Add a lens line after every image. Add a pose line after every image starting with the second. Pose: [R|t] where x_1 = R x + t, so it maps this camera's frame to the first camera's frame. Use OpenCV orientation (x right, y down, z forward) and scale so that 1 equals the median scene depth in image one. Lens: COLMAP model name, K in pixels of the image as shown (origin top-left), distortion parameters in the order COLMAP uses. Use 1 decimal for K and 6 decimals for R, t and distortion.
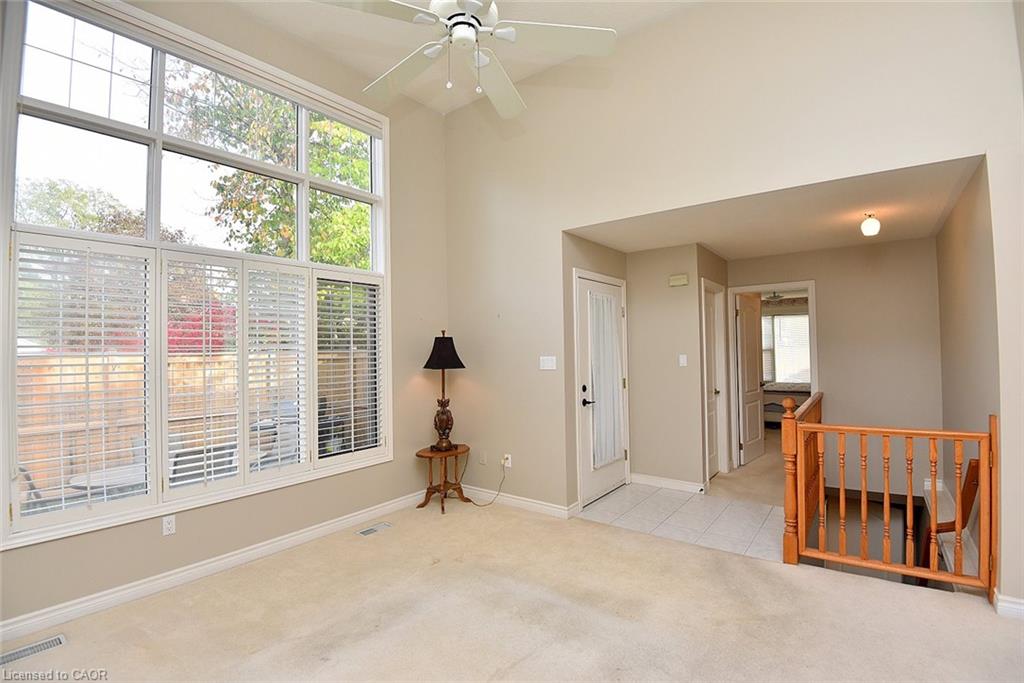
lens RADIAL K [[482.2, 0, 512.0], [0, 482.2, 341.5], [0, 0, 1]] dist [-0.002885, -0.022023]
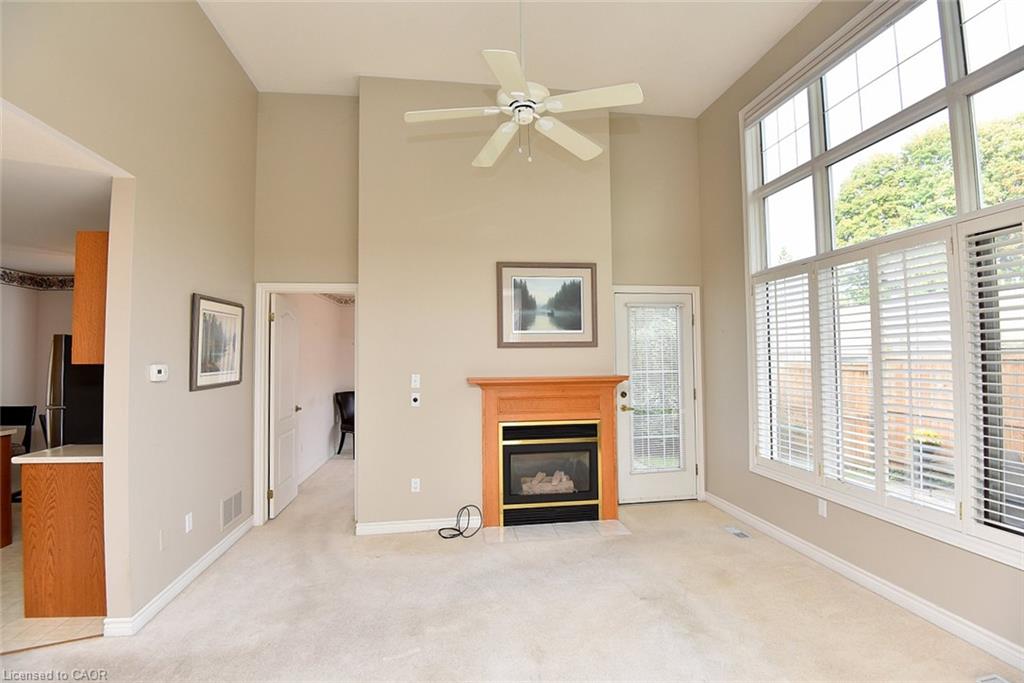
lens RADIAL K [[469.5, 0, 509.8], [0, 469.5, 335.6], [0, 0, 1]] dist [-0.000942, -0.020712]
pose [[-0.704312, -0.005560, -0.709869, 0.377822], [0.037771, 0.998259, -0.045294, 0.004492], [0.708885, -0.058714, -0.702876, 0.849200]]
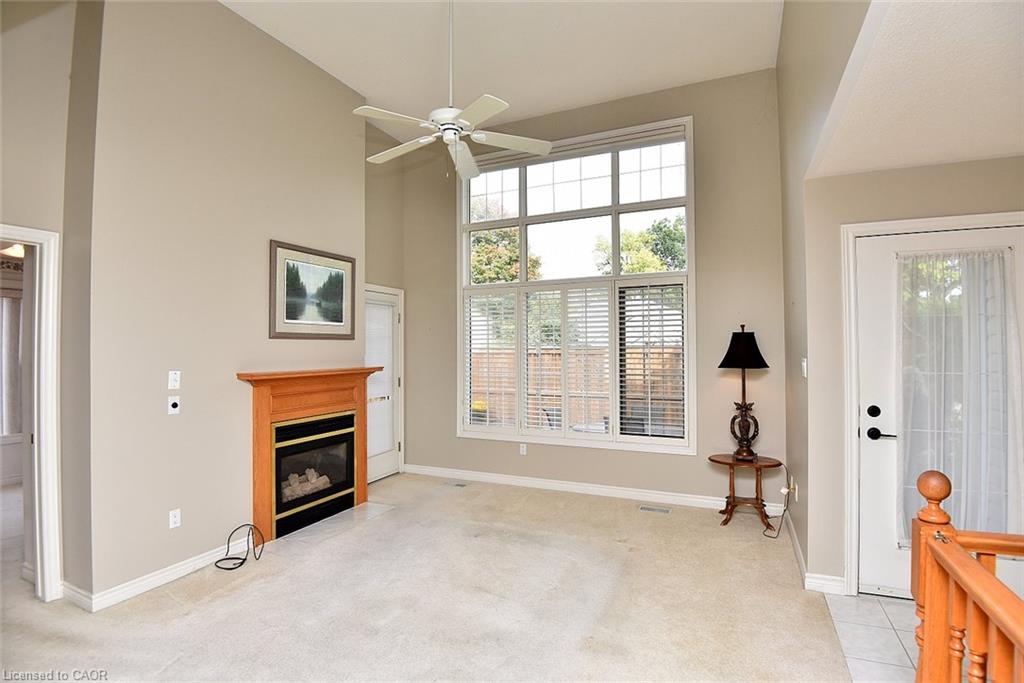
lens RADIAL K [[489.7, 0, 503.2], [0, 489.7, 334.3], [0, 0, 1]] dist [-0.013451, -0.023985]
pose [[0.206559, -0.009780, -0.978385, 0.647705], [0.019360, 0.999795, -0.005906, -0.008593], [0.978243, -0.017722, 0.206706, 0.385949]]
